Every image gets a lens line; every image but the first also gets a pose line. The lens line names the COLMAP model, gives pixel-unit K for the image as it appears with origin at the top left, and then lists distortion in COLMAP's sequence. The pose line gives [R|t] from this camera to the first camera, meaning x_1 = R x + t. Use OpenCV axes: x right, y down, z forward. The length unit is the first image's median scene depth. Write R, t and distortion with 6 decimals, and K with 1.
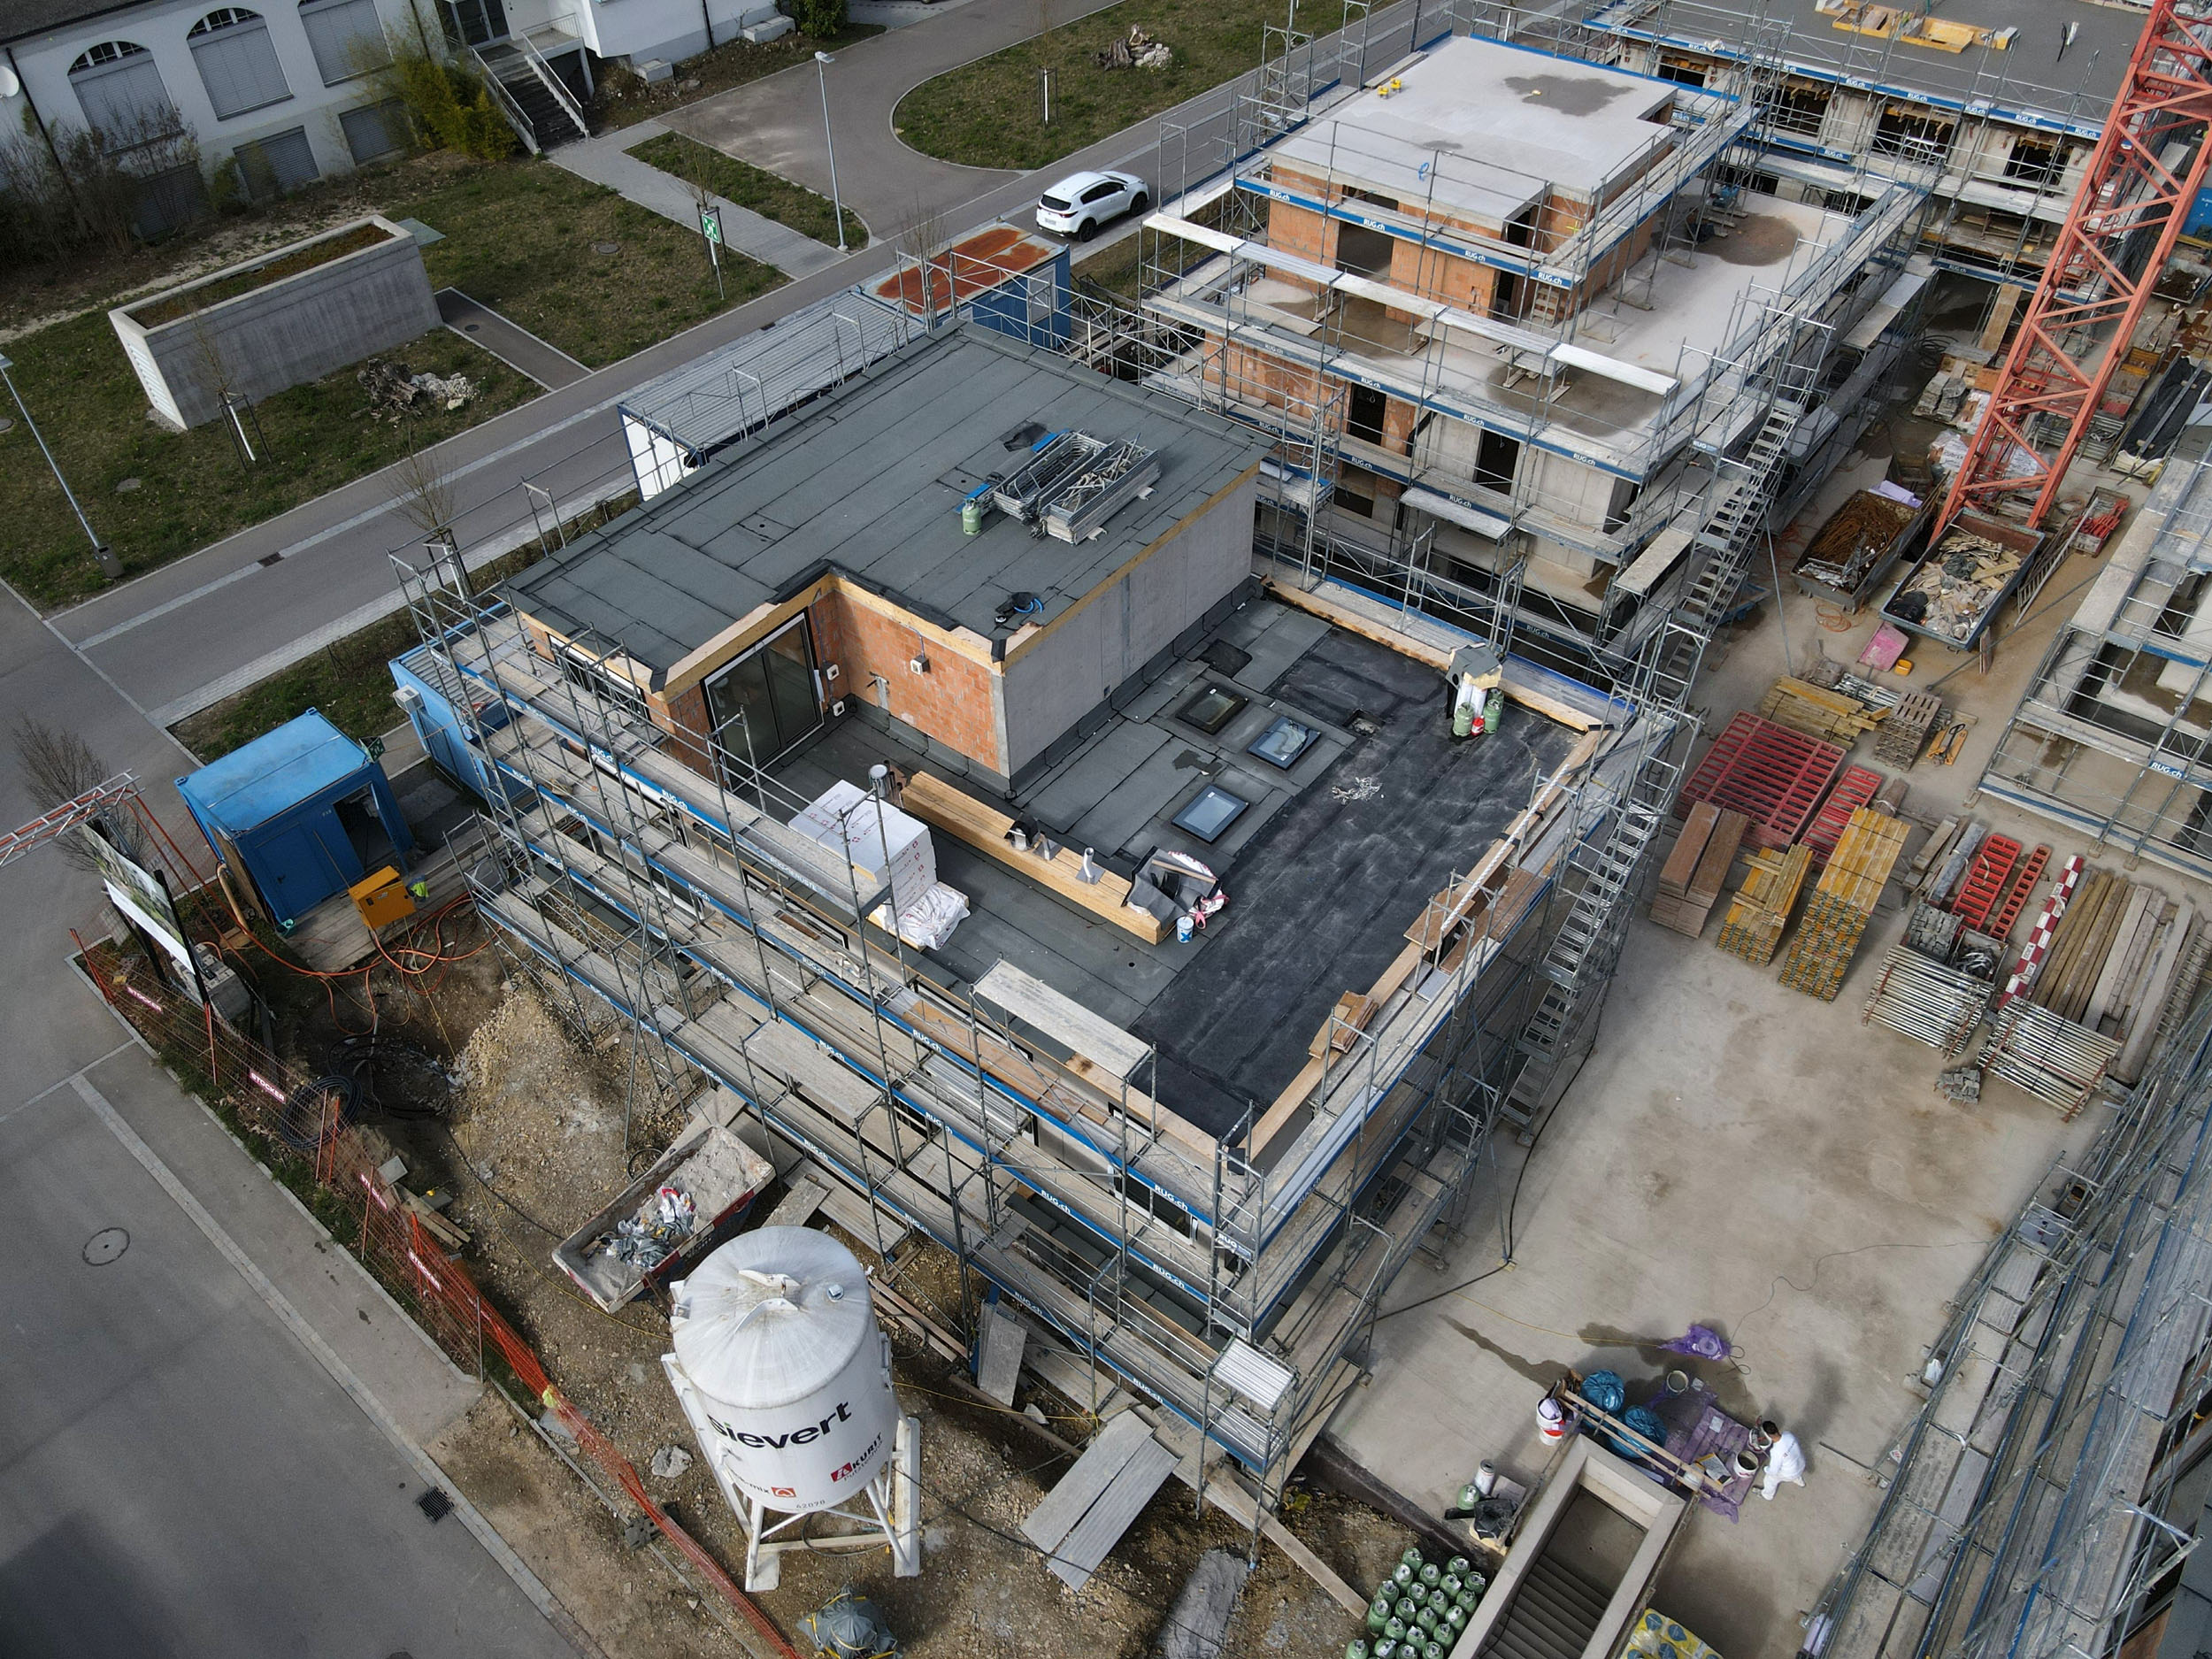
lens RADIAL K [[1614.7, 0, 1095.5], [0, 1614.7, 824.5], [0, 0, 1]] dist [0.019797, 0.002155]
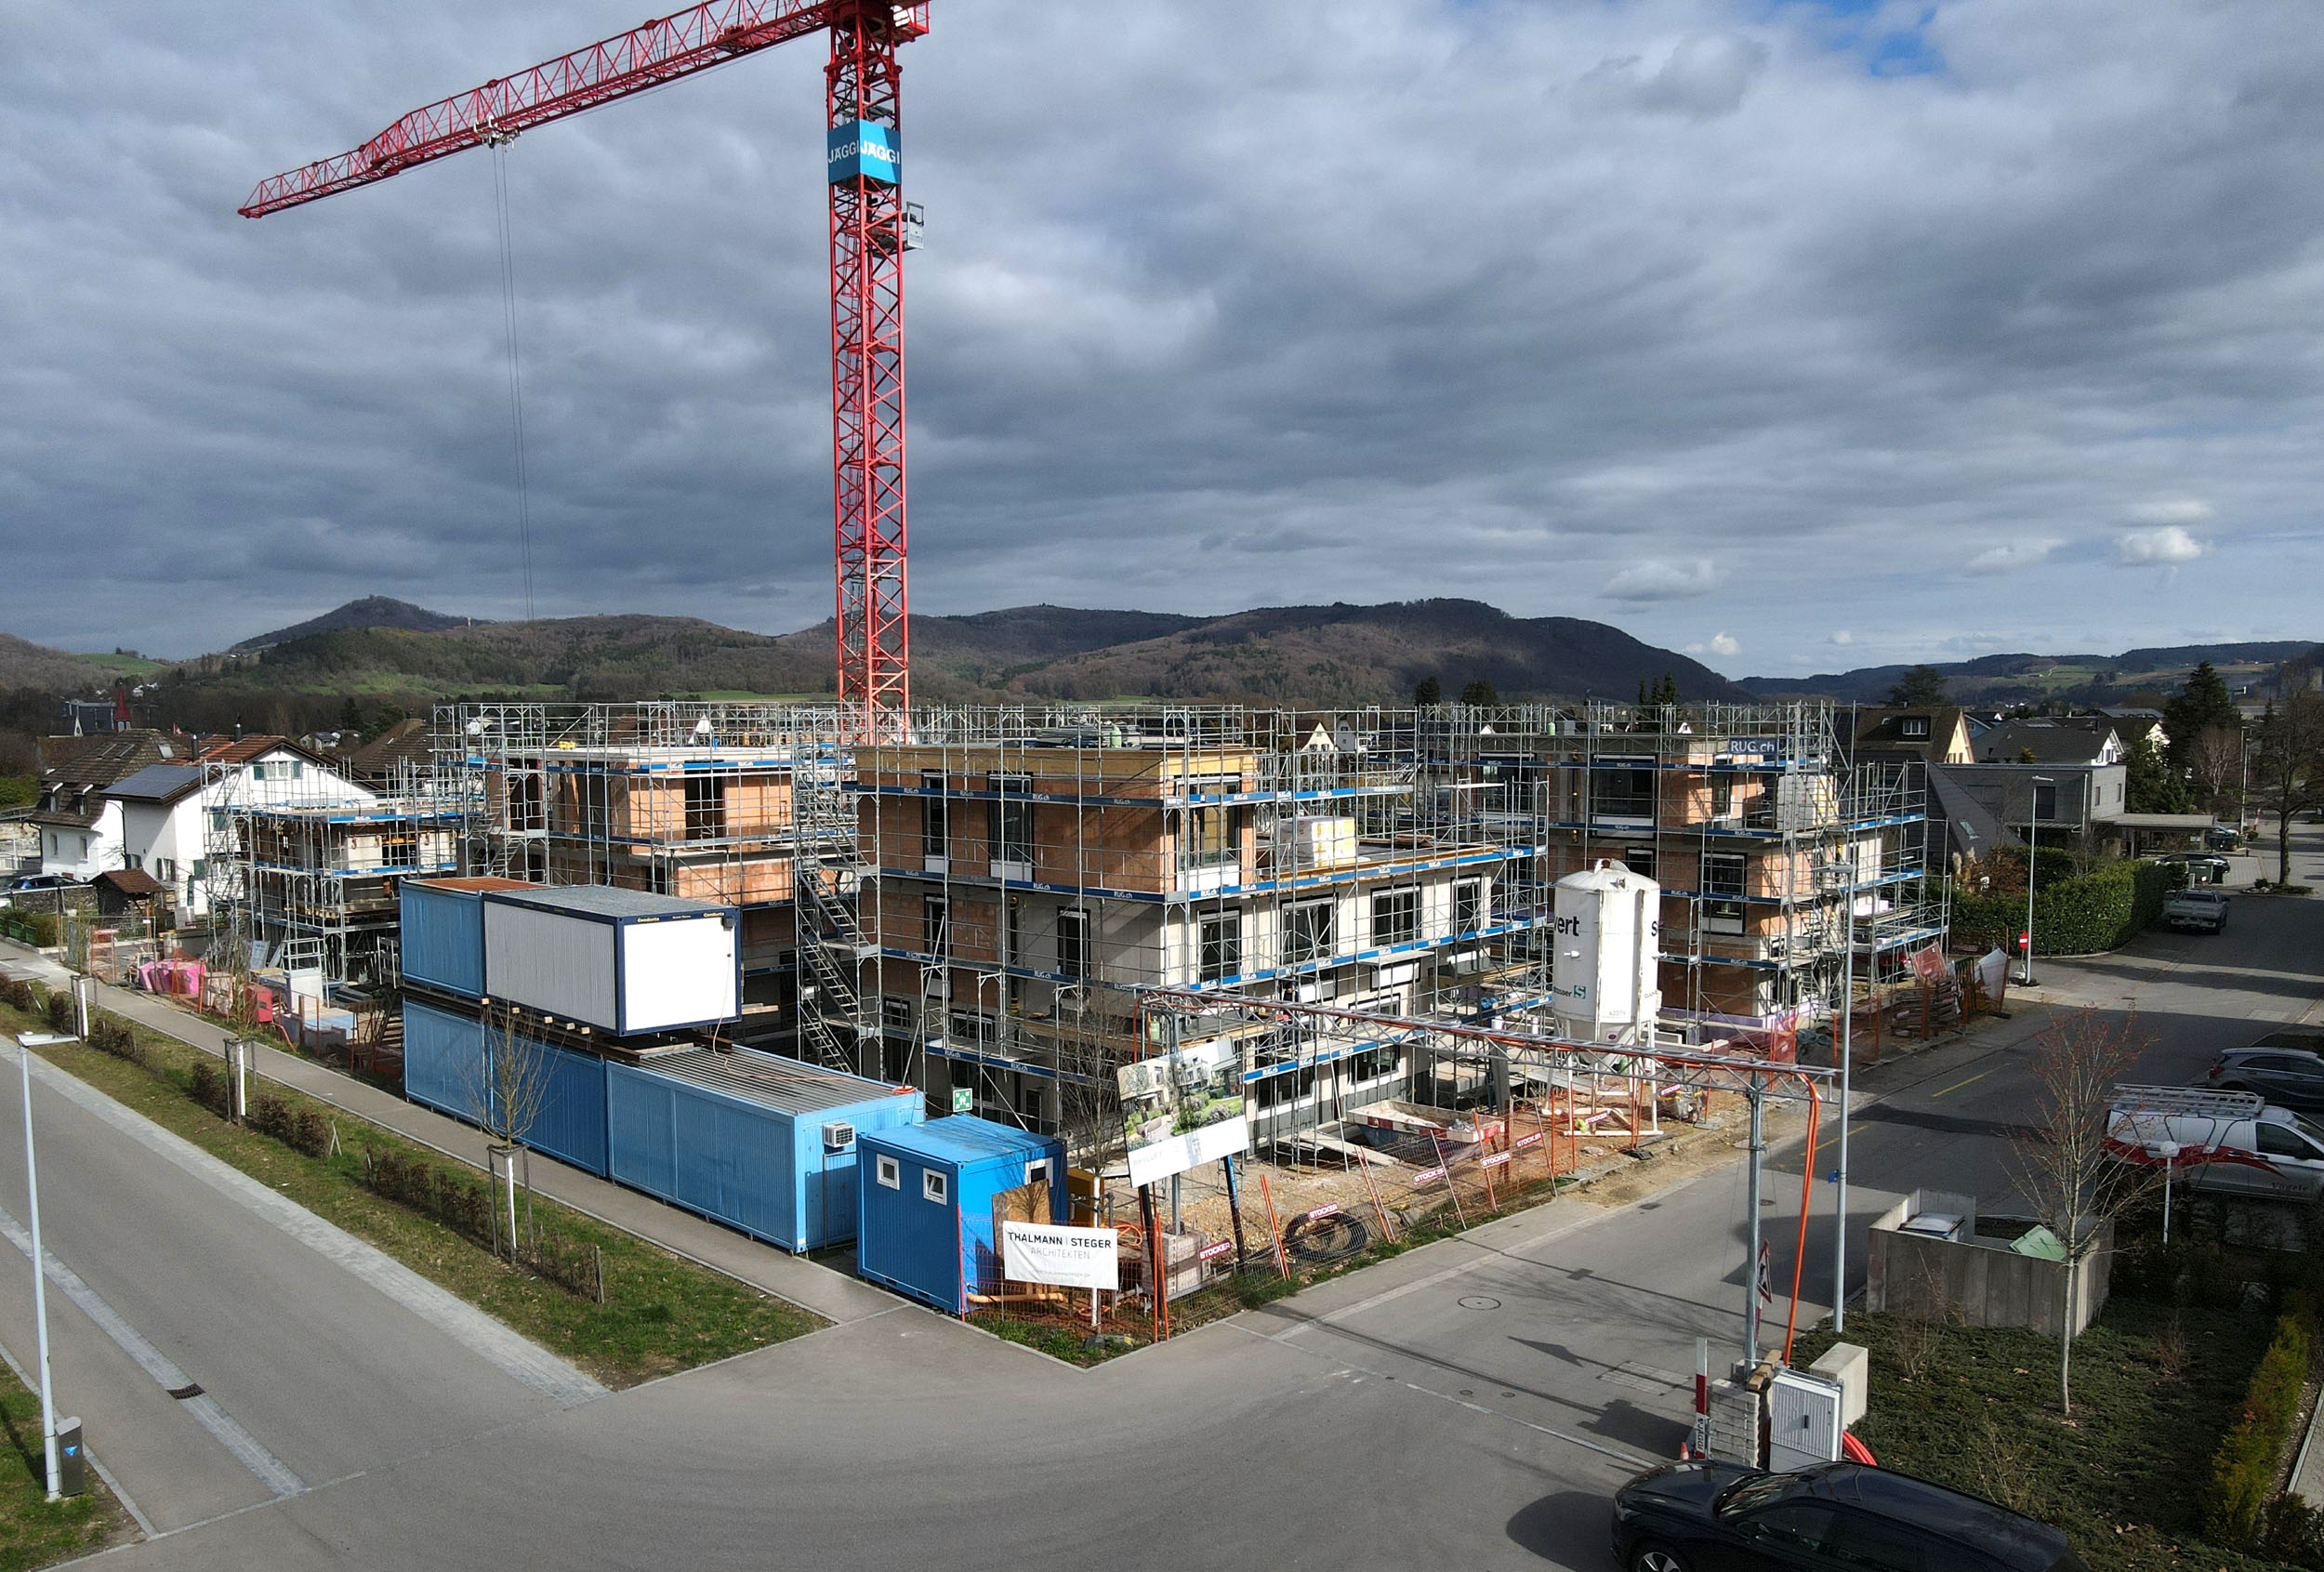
lens RADIAL K [[1701.2, 0, 1147.6], [0, 1701.2, 877.2], [0, 0, 1]] dist [0.012893, 0.009227]
pose [[0.068604, -0.081870, 0.994279, -1.232621], [0.710013, 0.704131, 0.008989, -0.060891], [-0.700838, 0.705335, 0.106435, 0.634198]]
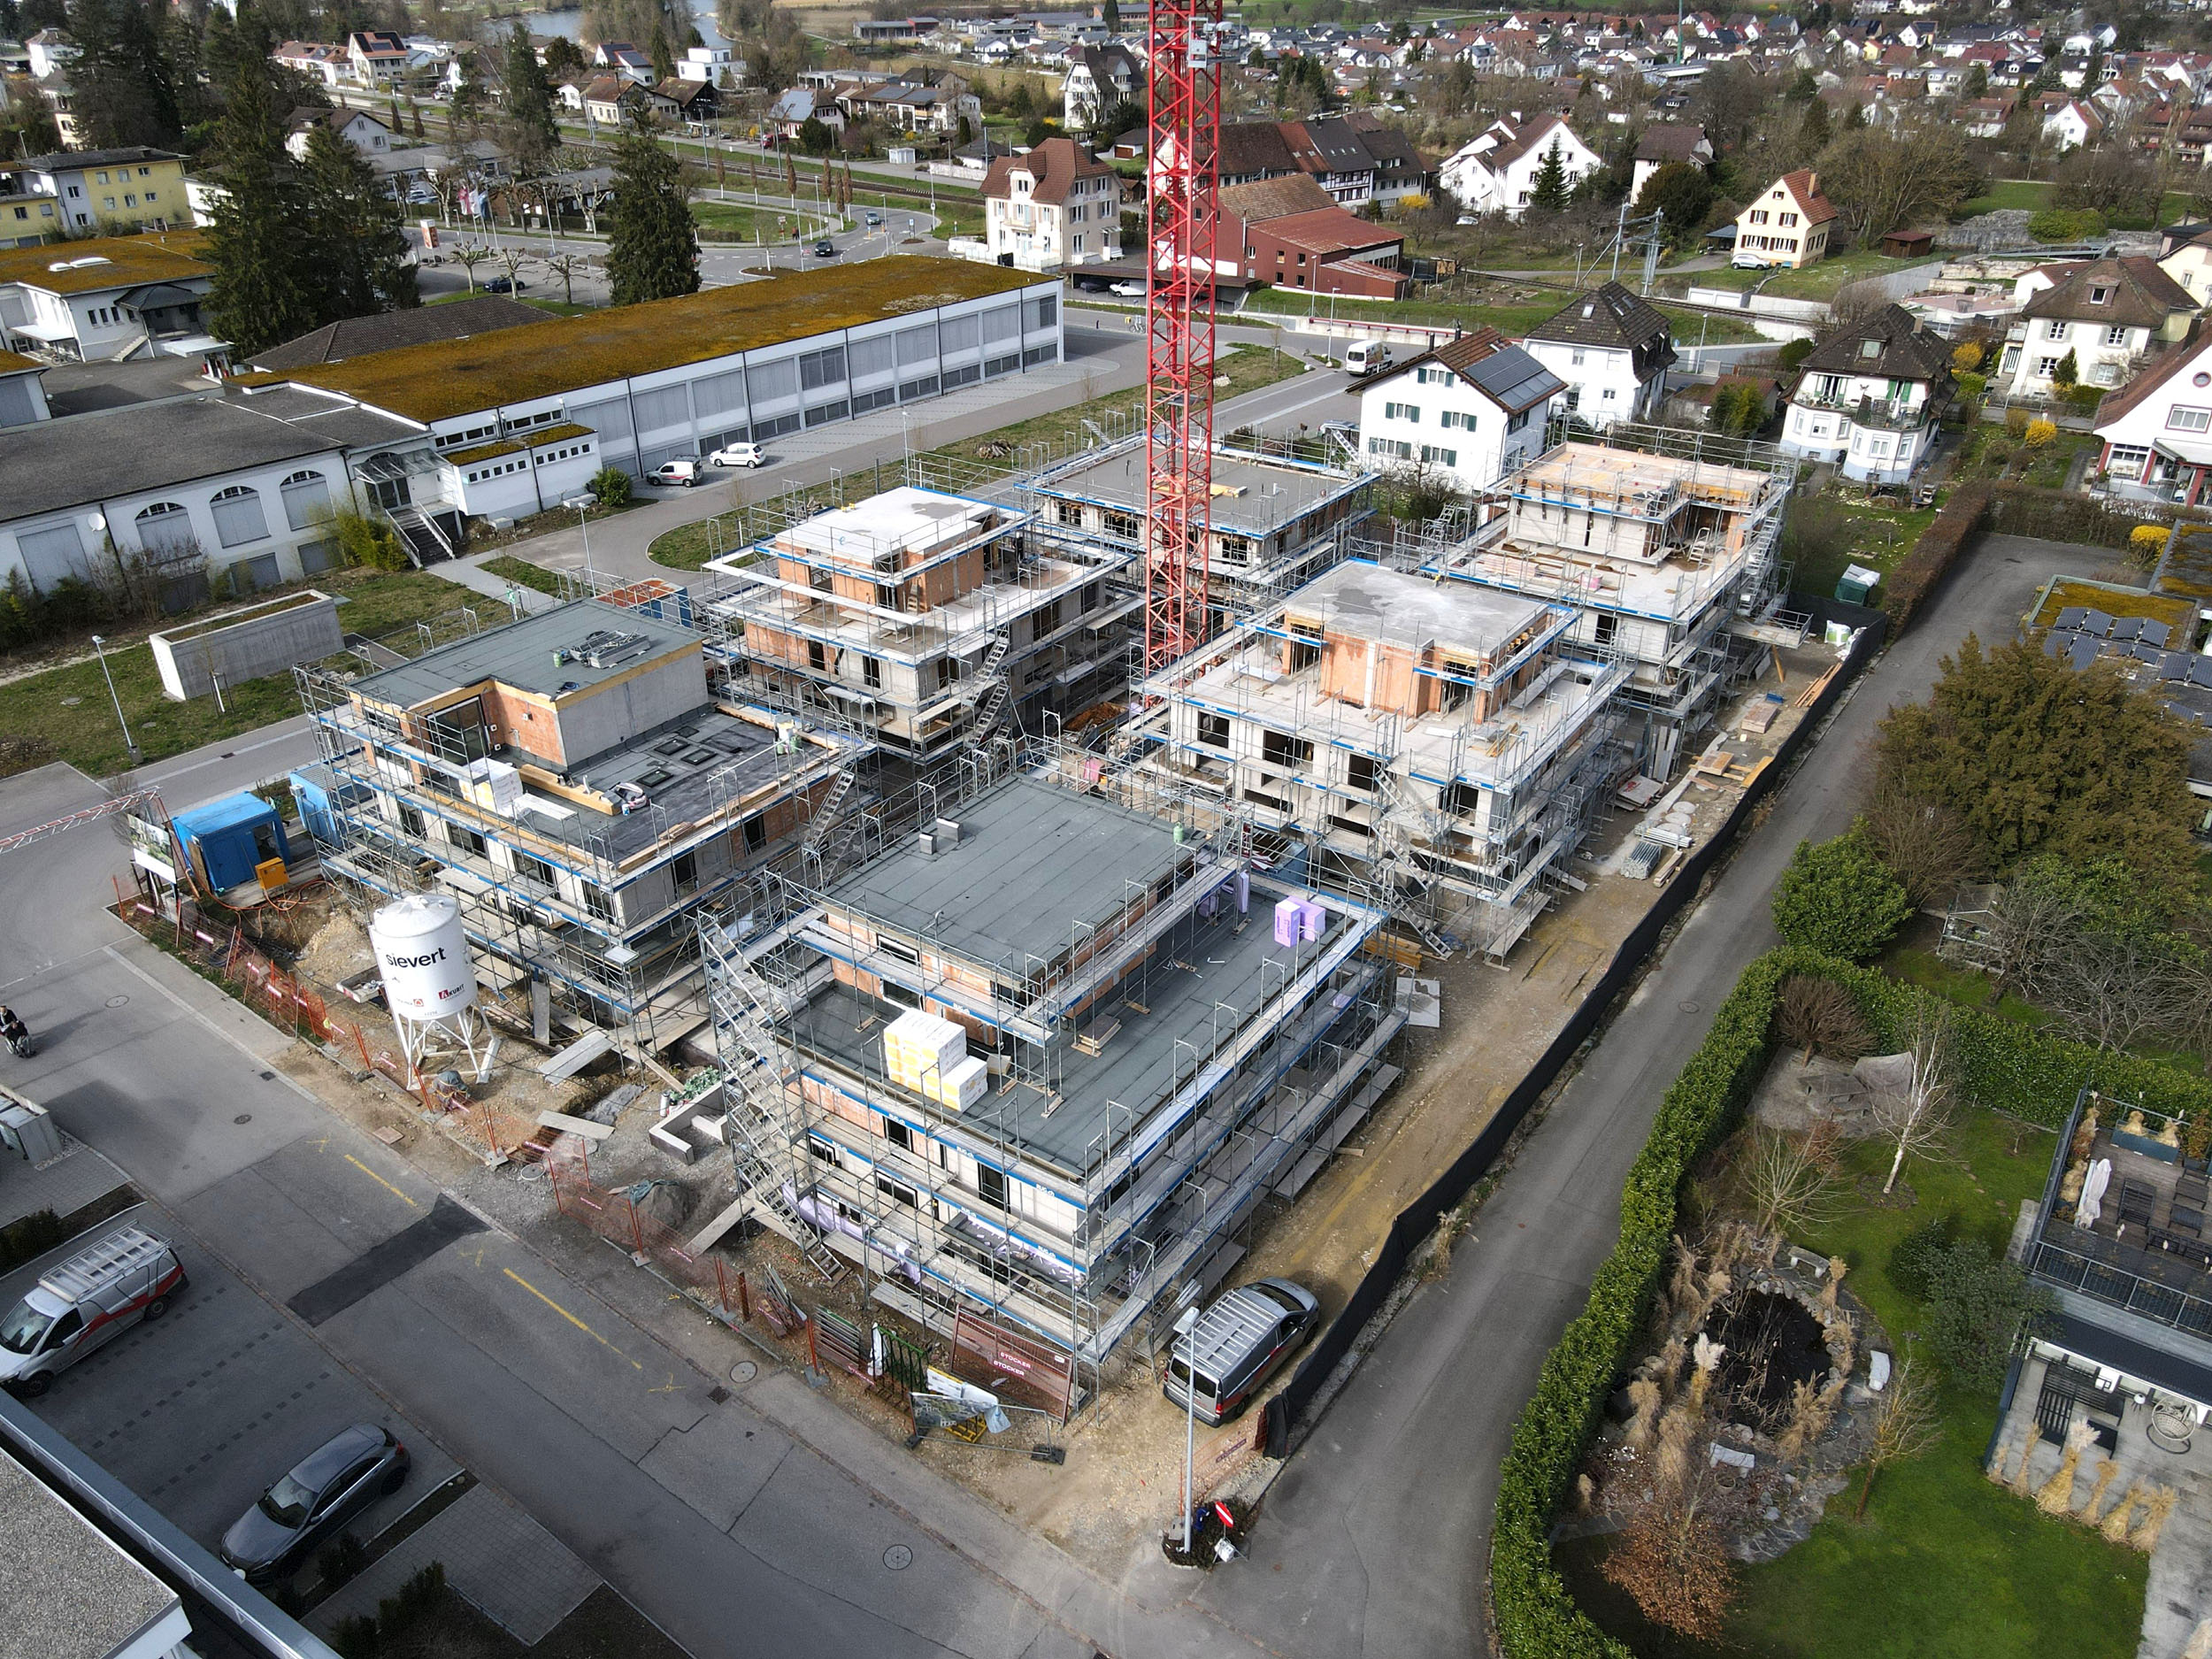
lens RADIAL K [[1614.7, 0, 1101.5], [0, 1614.7, 827.8], [0, 0, 1]] dist [0.019797, 0.002155]
pose [[0.998695, -0.017741, 0.047882, 0.408340], [0.030351, 0.960328, -0.277218, 0.492425], [-0.041064, 0.278310, 0.959613, -0.819581]]
